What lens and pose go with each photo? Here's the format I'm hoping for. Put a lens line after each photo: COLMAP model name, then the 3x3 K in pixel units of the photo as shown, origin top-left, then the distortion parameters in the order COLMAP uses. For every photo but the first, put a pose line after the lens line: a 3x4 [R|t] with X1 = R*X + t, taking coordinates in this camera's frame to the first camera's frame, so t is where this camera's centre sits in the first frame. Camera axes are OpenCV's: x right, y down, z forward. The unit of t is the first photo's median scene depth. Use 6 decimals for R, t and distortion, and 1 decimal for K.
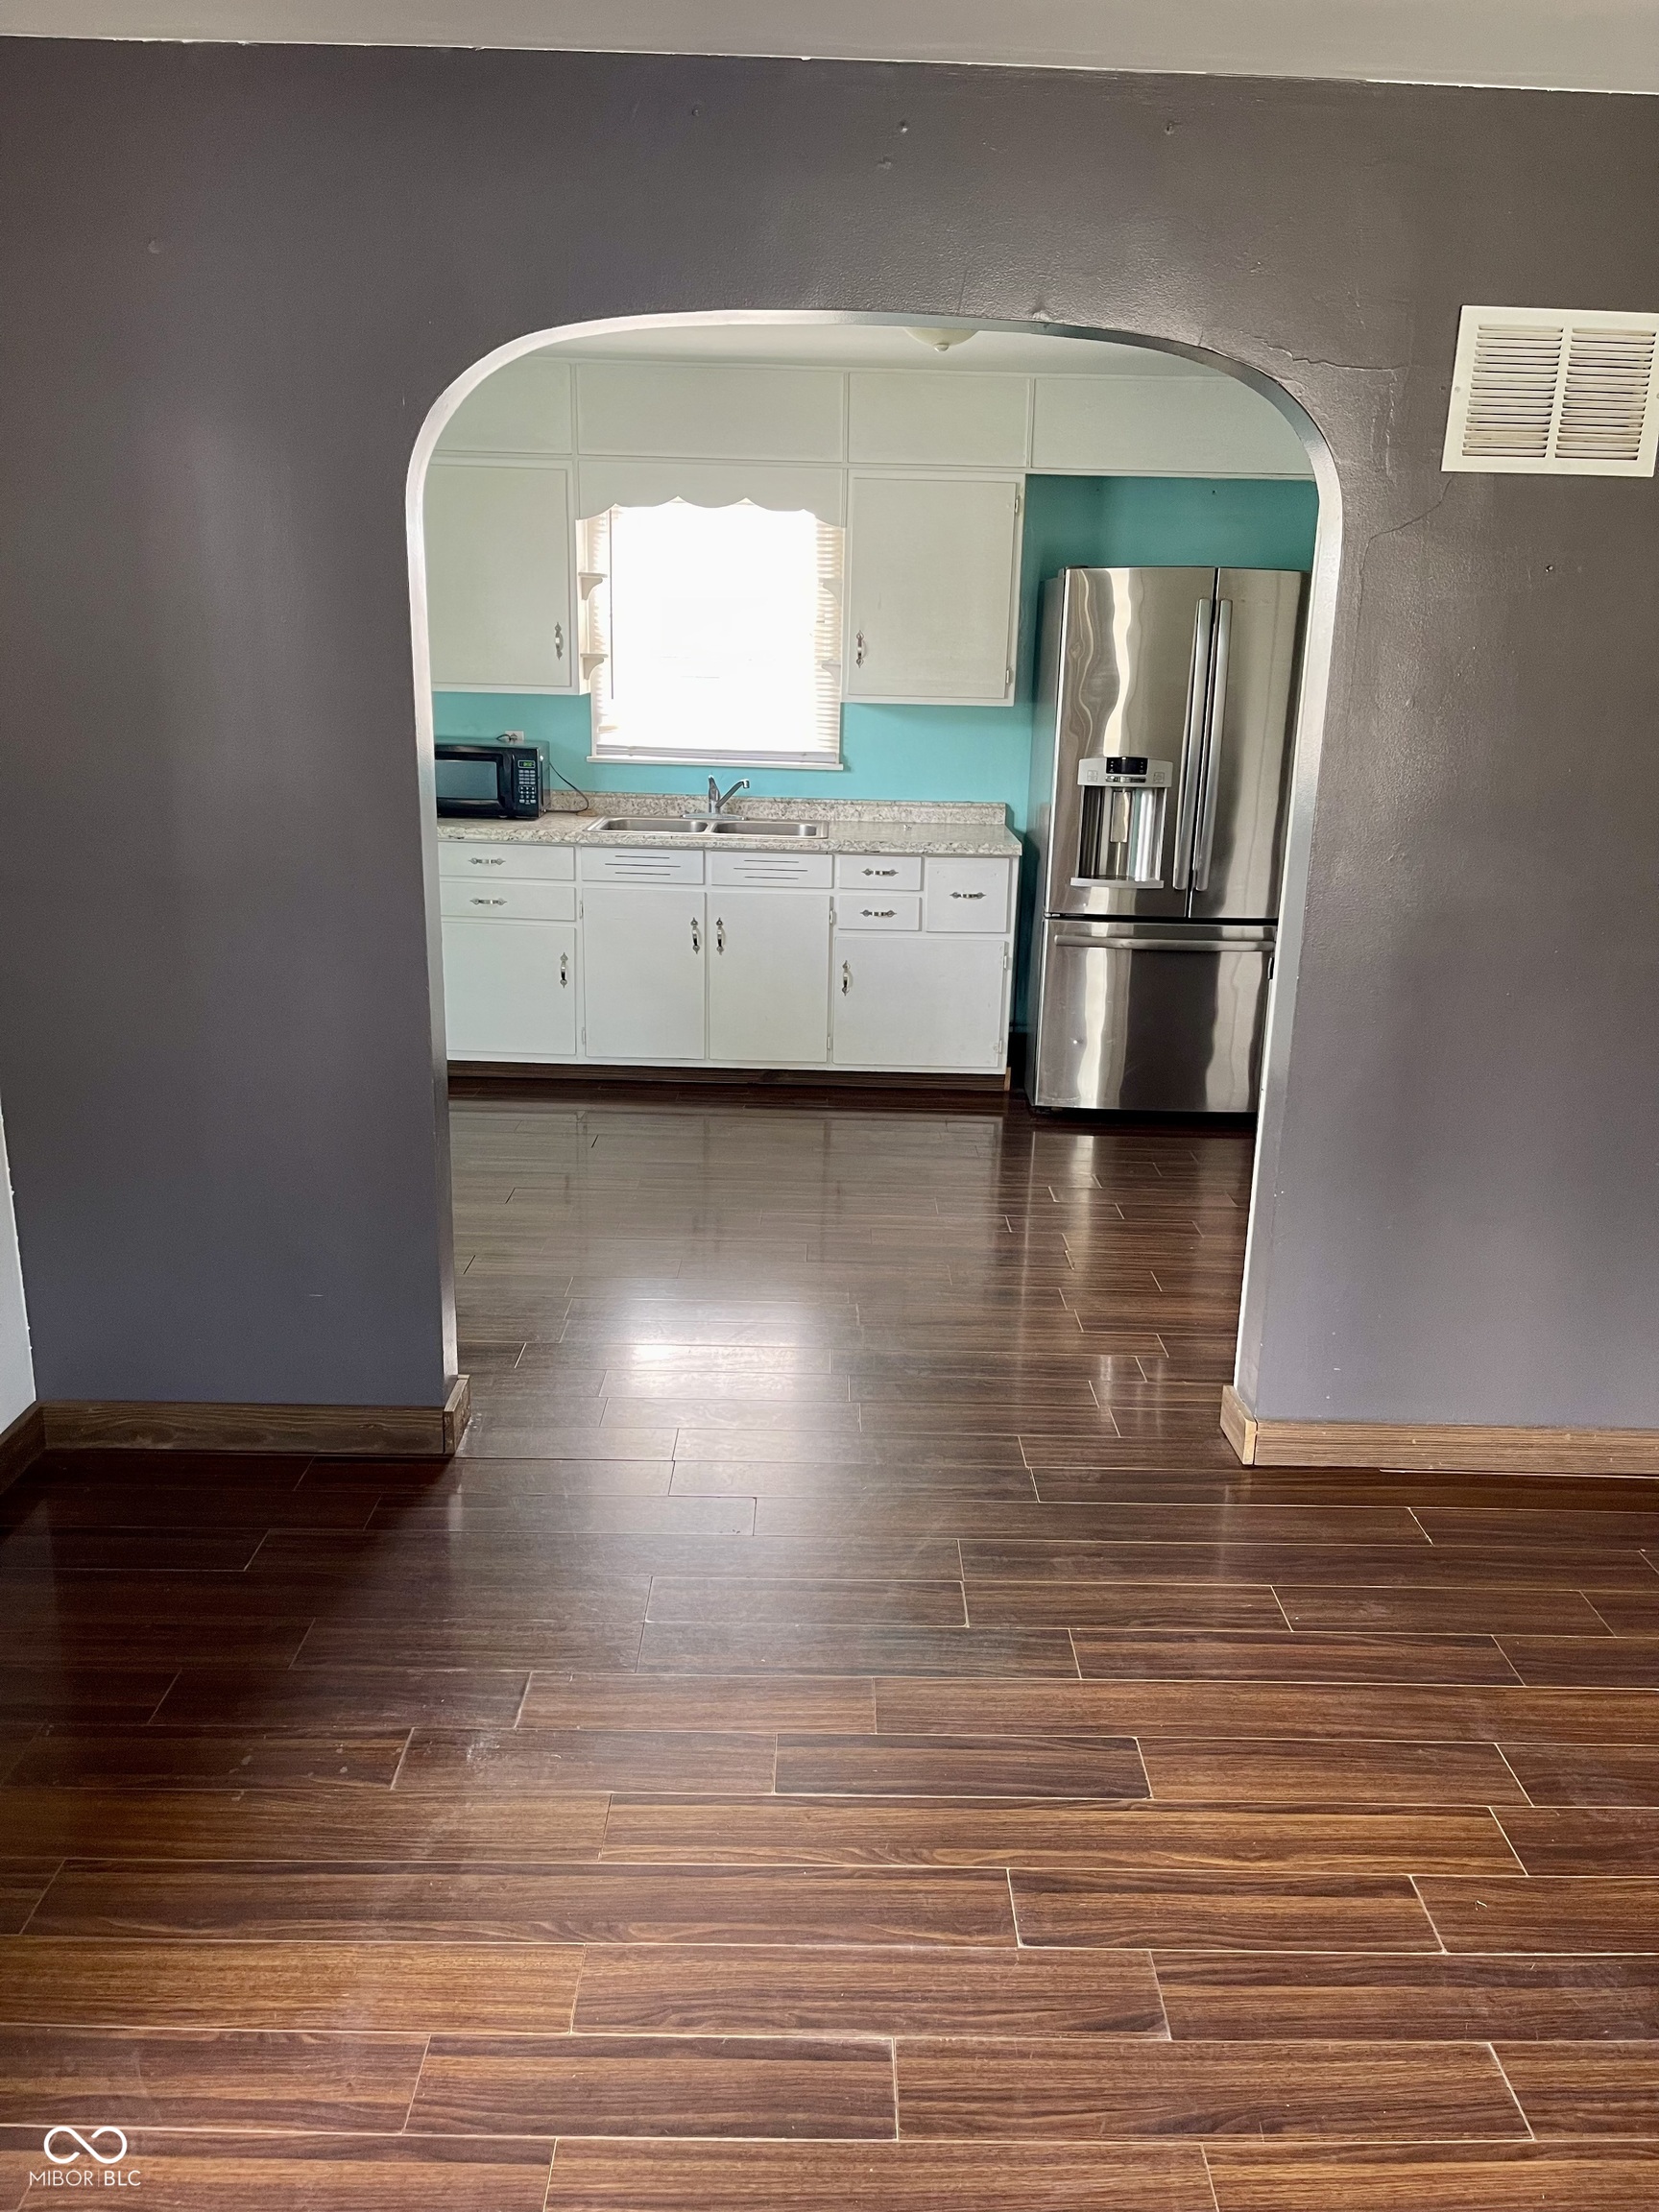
lens RADIAL K [[1660.4, 0, 843.4], [0, 1660.4, 1112.6], [0, 0, 1]] dist [0.093058, -0.129430]
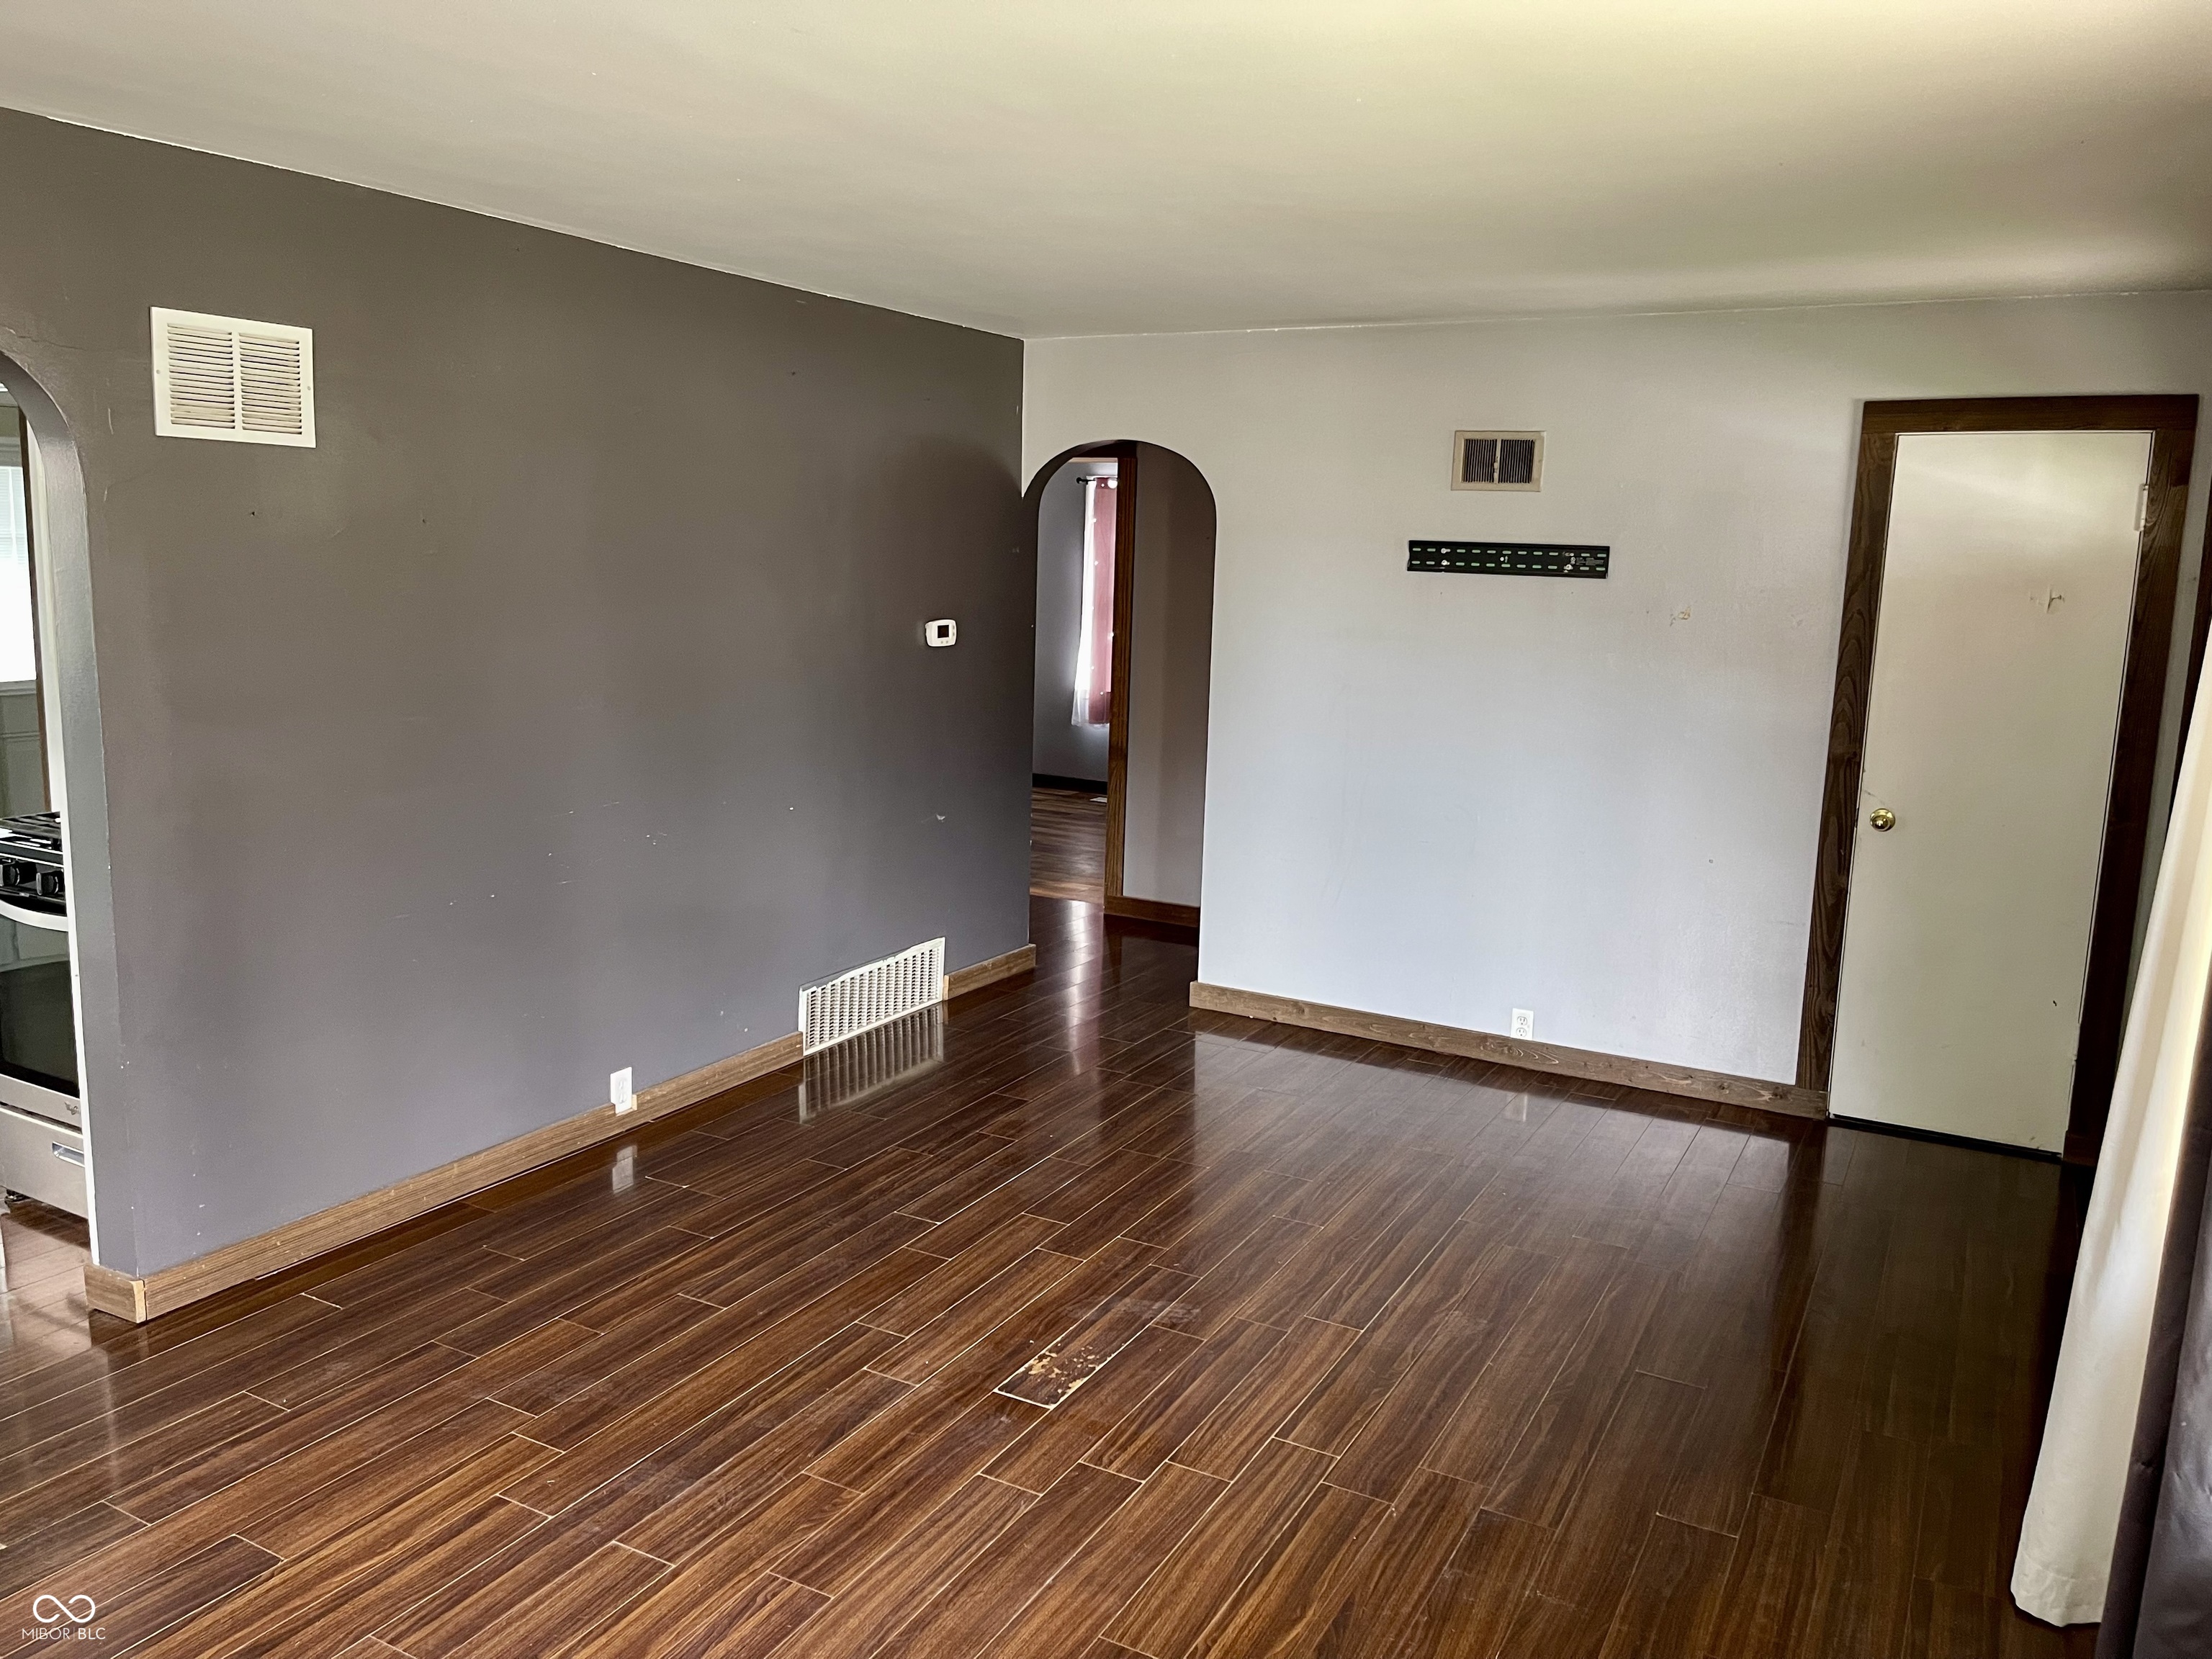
lens RADIAL K [[1660.4, 0, 1106.0], [0, 1660.4, 829.5], [0, 0, 1]] dist [0.093058, -0.129430]
pose [[0.489690, -0.156564, 0.857724, -0.461992], [0.218660, 0.974360, 0.053017, -0.026342], [-0.844033, 0.161588, 0.511369, -0.168154]]
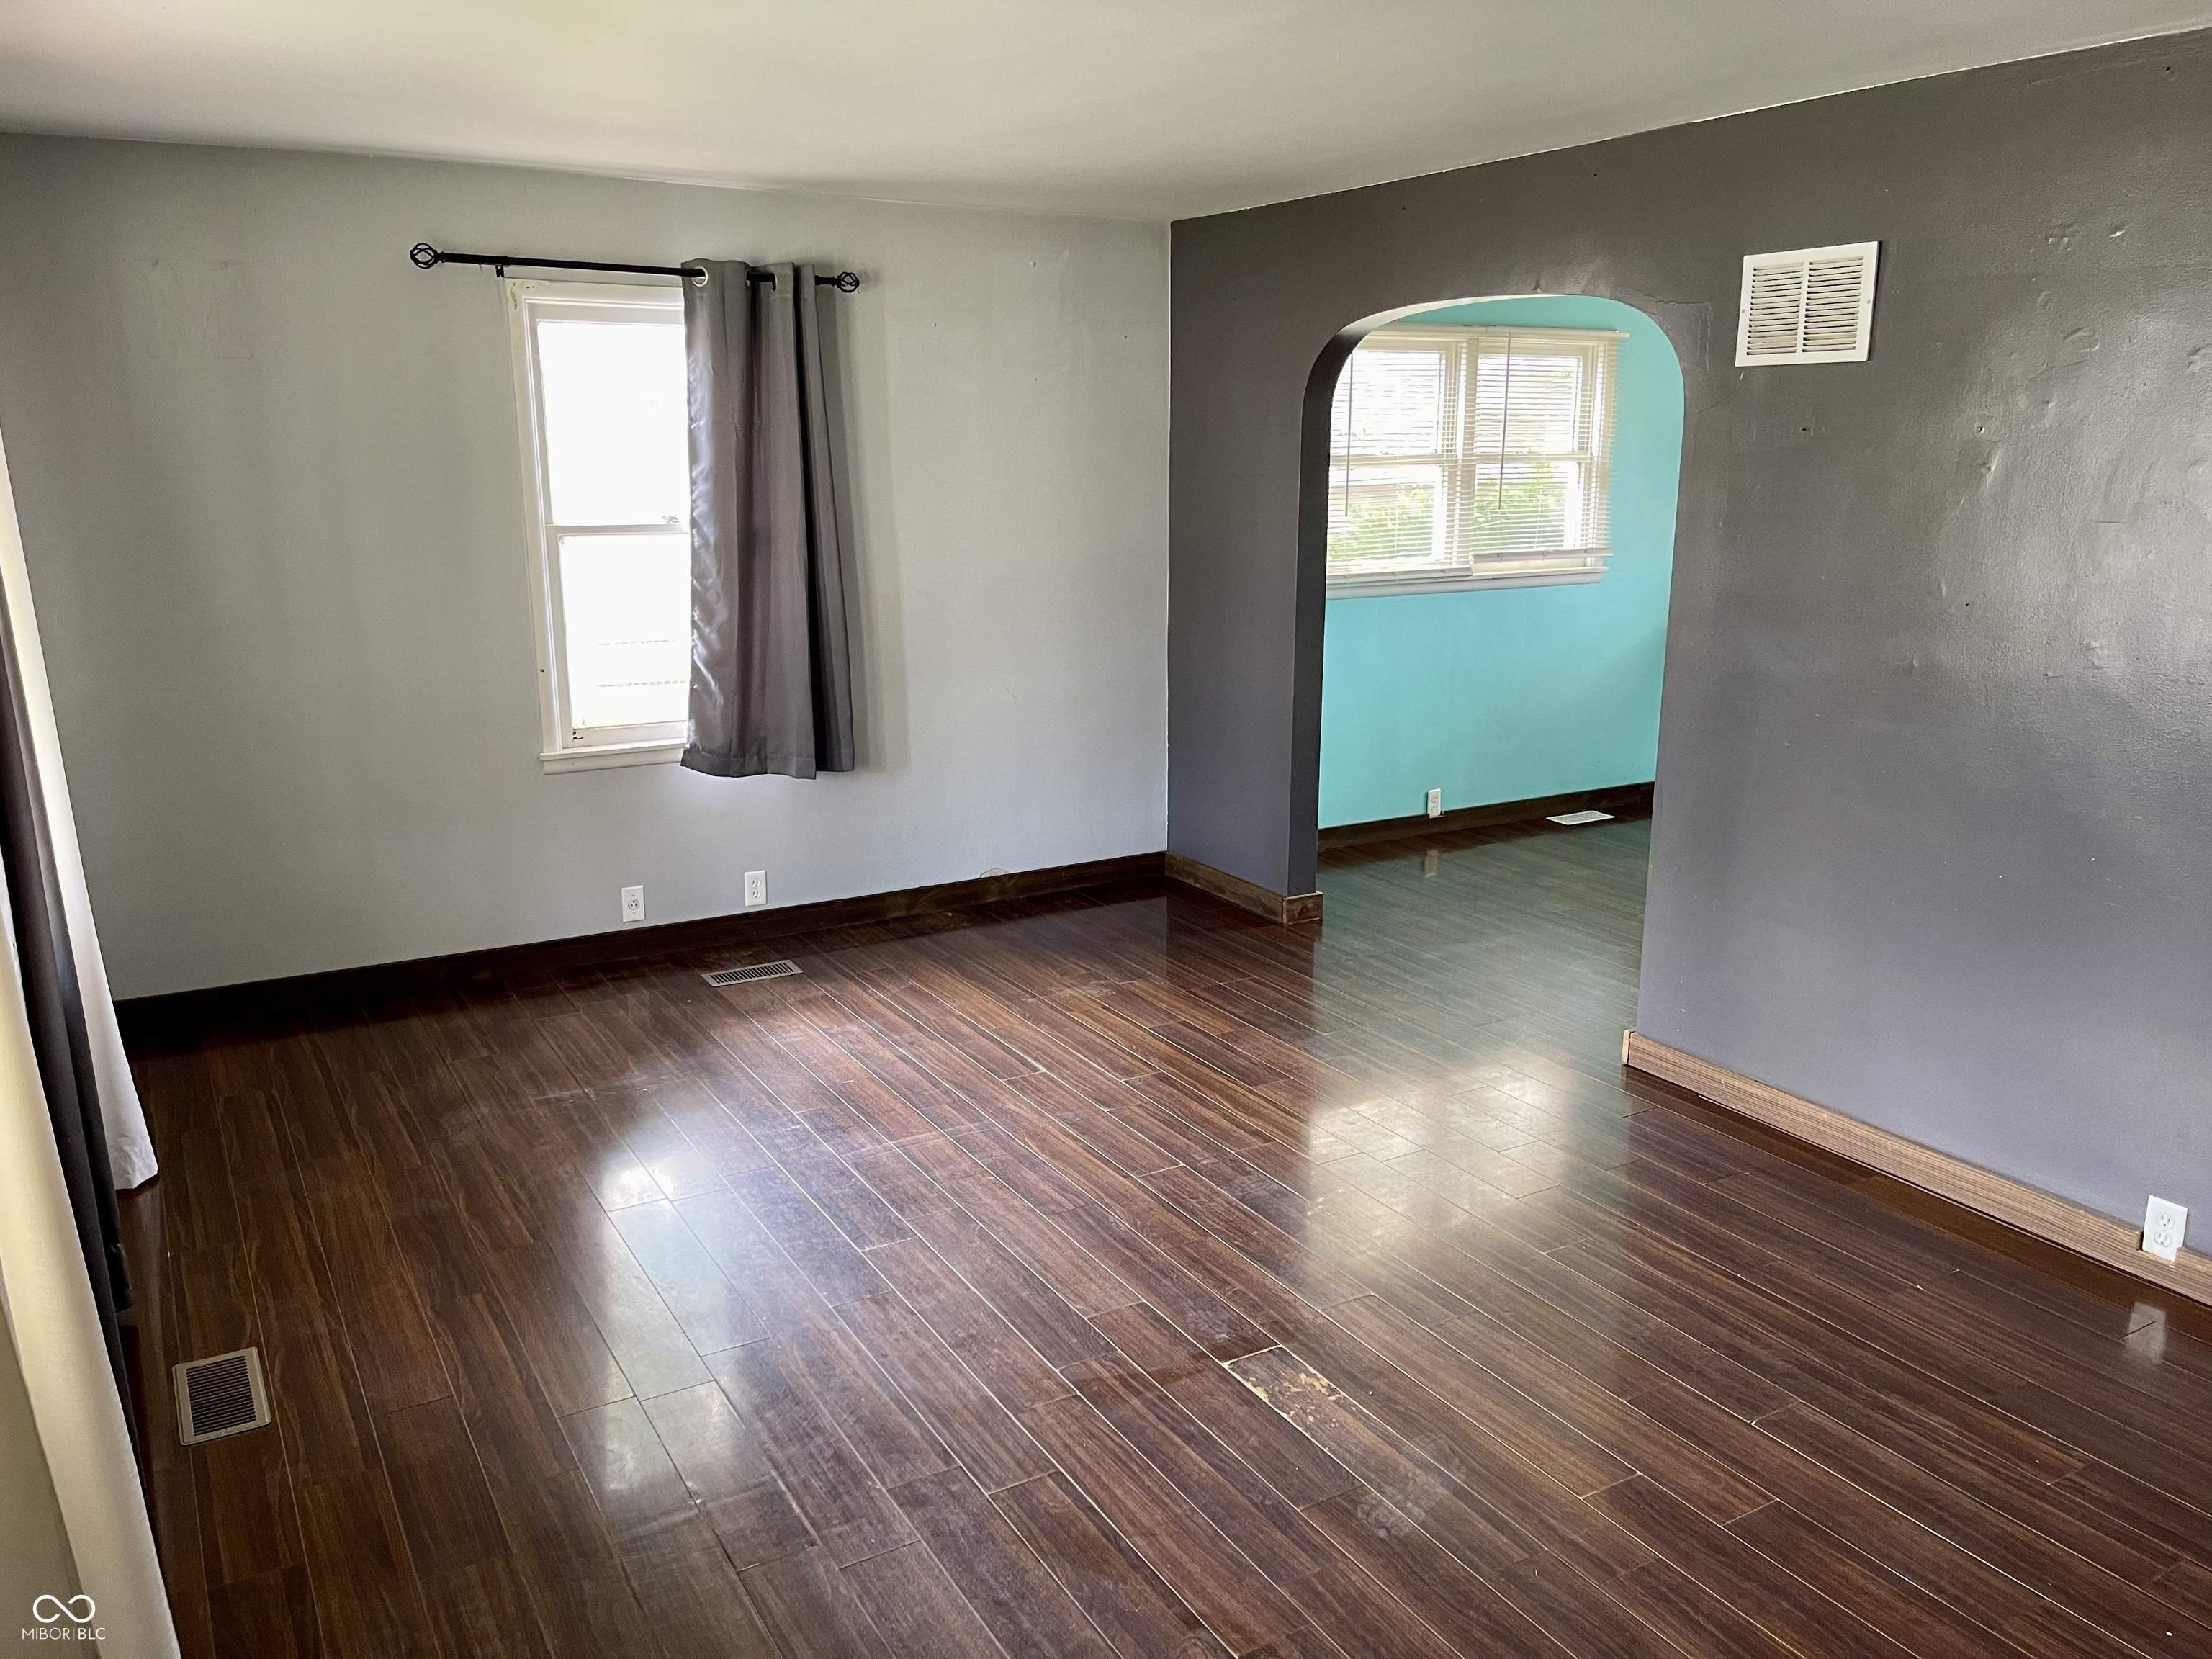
lens RADIAL K [[1660.4, 0, 1106.0], [0, 1660.4, 829.5], [0, 0, 1]] dist [0.093058, -0.129430]
pose [[0.496847, 0.176773, -0.849644, 1.630676], [-0.225470, 0.971709, 0.070321, 0.028868], [0.838037, 0.156630, 0.522648, -0.166442]]
